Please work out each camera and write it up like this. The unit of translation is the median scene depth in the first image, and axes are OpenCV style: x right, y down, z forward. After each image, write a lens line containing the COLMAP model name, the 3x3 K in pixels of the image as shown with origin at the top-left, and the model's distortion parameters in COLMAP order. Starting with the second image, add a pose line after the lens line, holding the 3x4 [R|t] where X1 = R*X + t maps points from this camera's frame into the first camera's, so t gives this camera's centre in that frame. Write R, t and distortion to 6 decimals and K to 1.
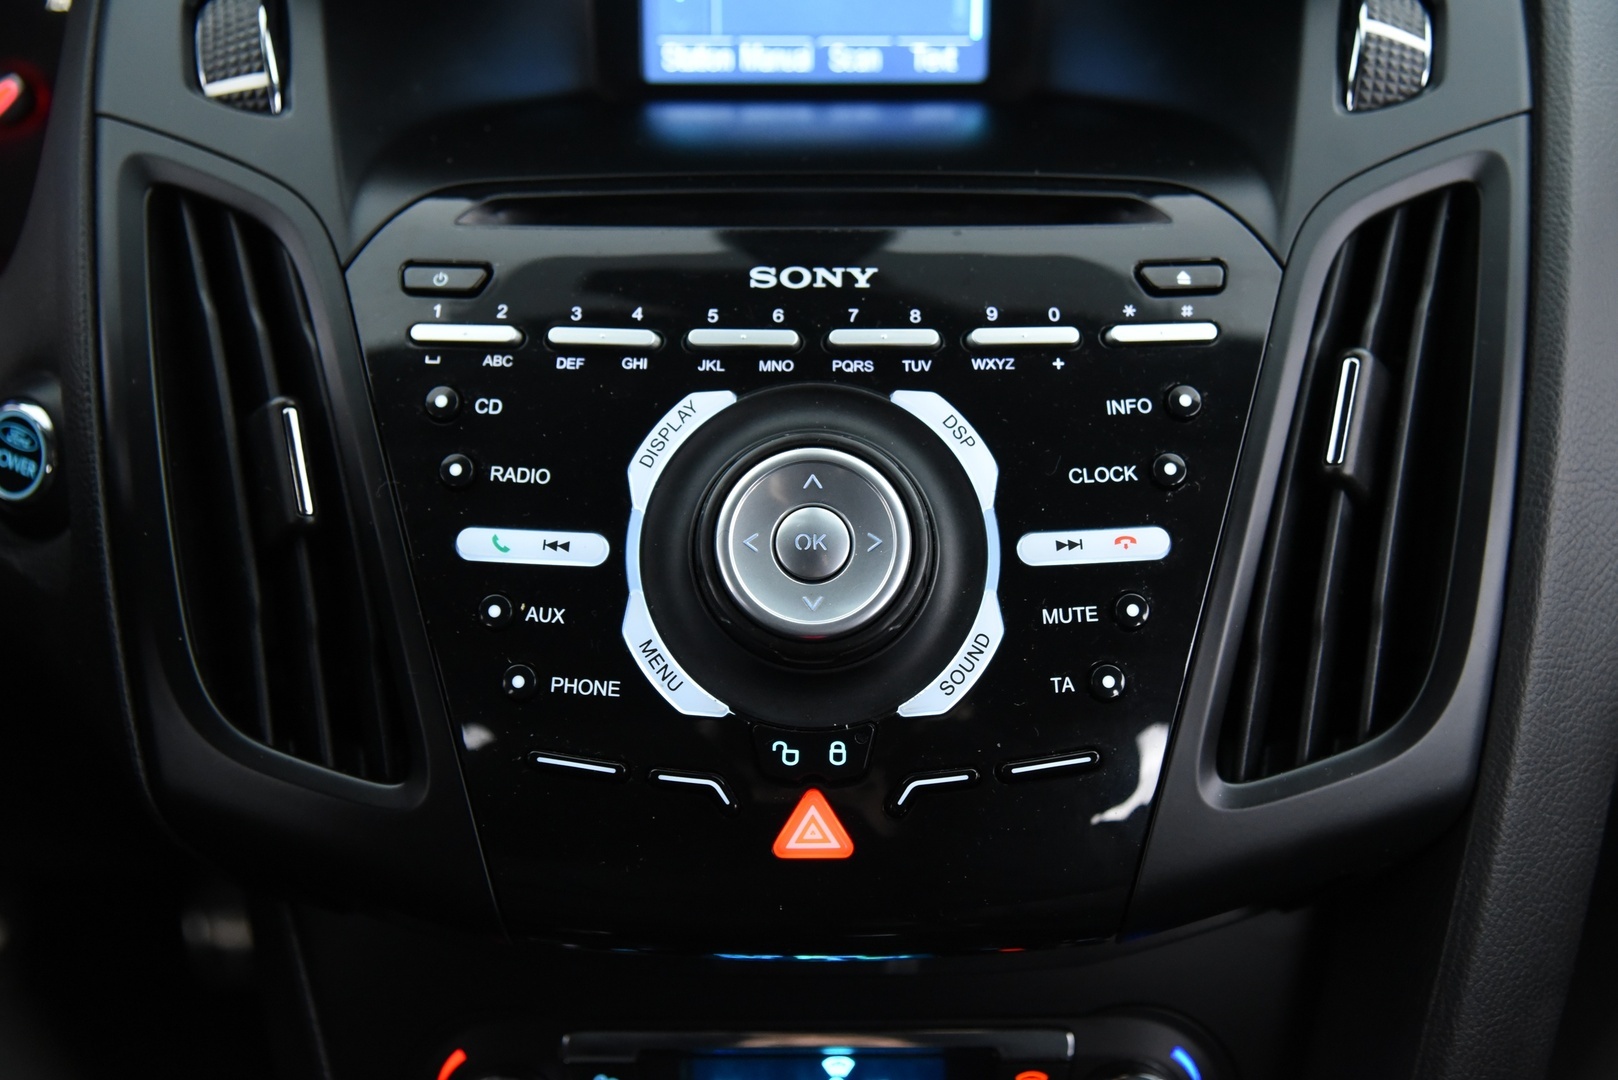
lens RADIAL K [[1776.7, 0, 833.5], [0, 1776.7, 534.5], [0, 0, 1]] dist [0.057174, 0.014286]
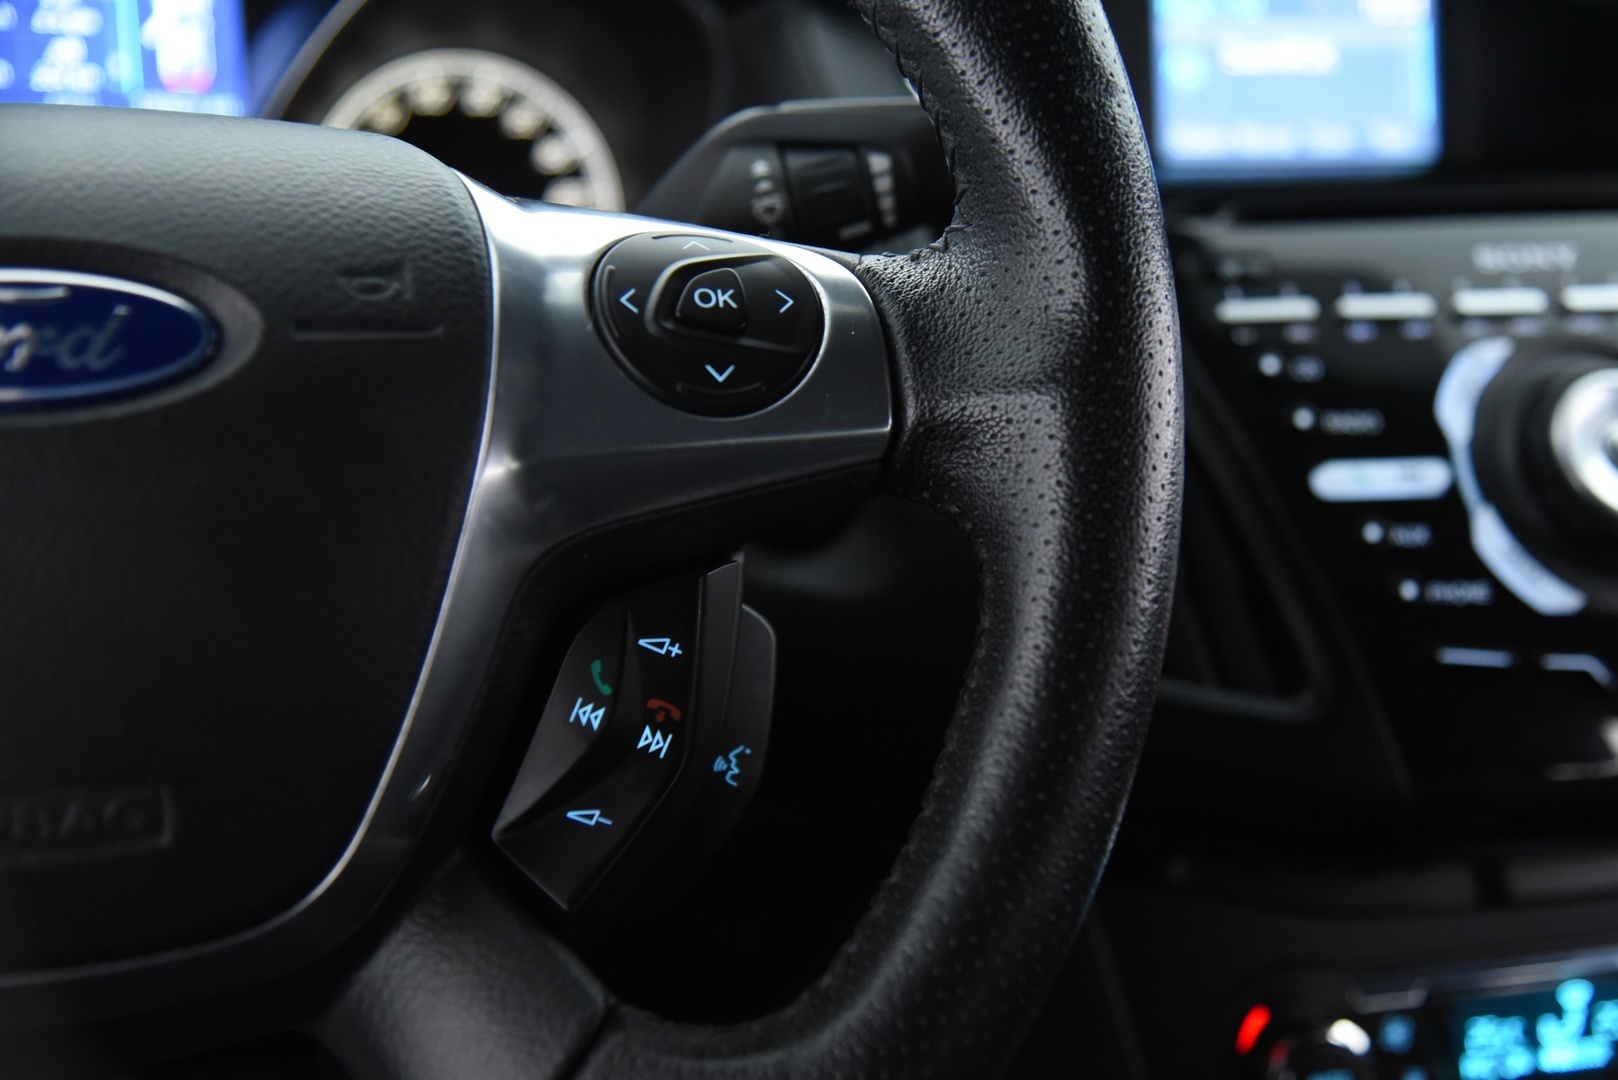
lens RADIAL K [[2107.3, 0, 837.3], [0, 2107.3, 542.7], [0, 0, 1]] dist [0.074536, 0.004852]
pose [[0.955303, -0.053572, 0.290733, -0.870288], [0.113673, 0.974400, -0.193966, 0.259826], [-0.272900, 0.218345, 0.936937, -0.147450]]
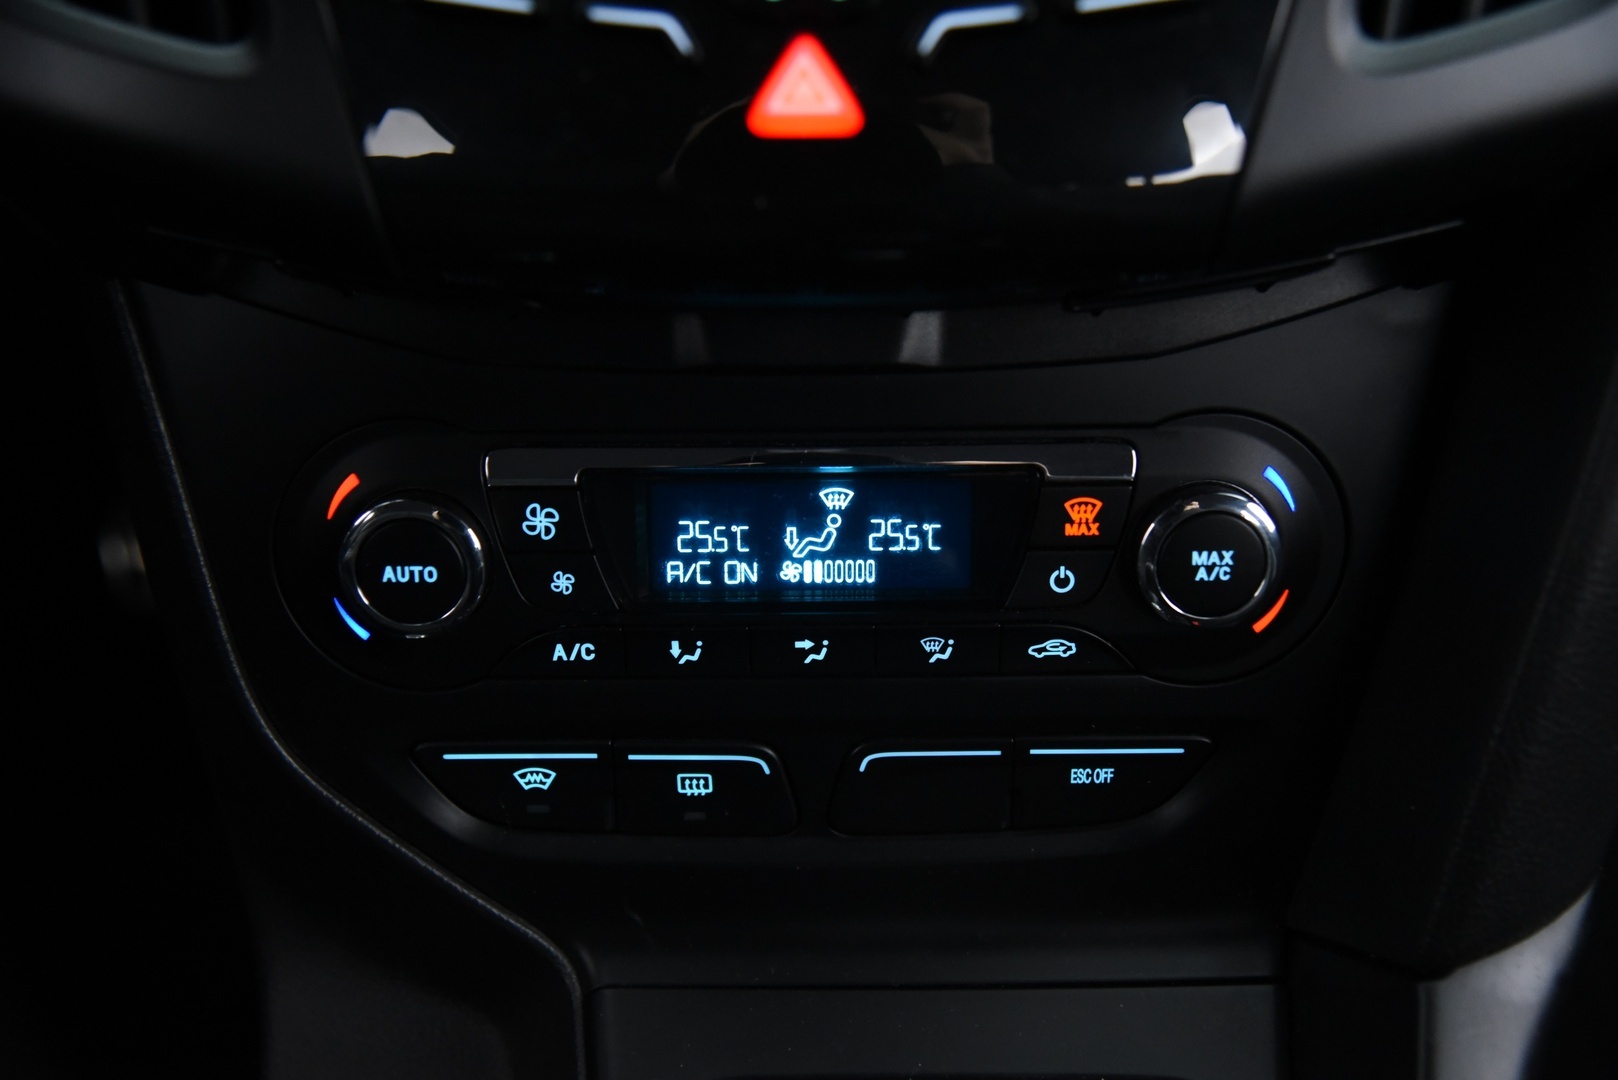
lens RADIAL K [[1776.7, 0, 833.5], [0, 1776.7, 534.5], [0, 0, 1]] dist [0.057174, 0.014286]
pose [[0.999962, -0.003800, 0.007808, -0.005638], [0.002870, 0.993262, 0.115858, 0.250406], [-0.008195, -0.115831, 0.993235, 0.249810]]
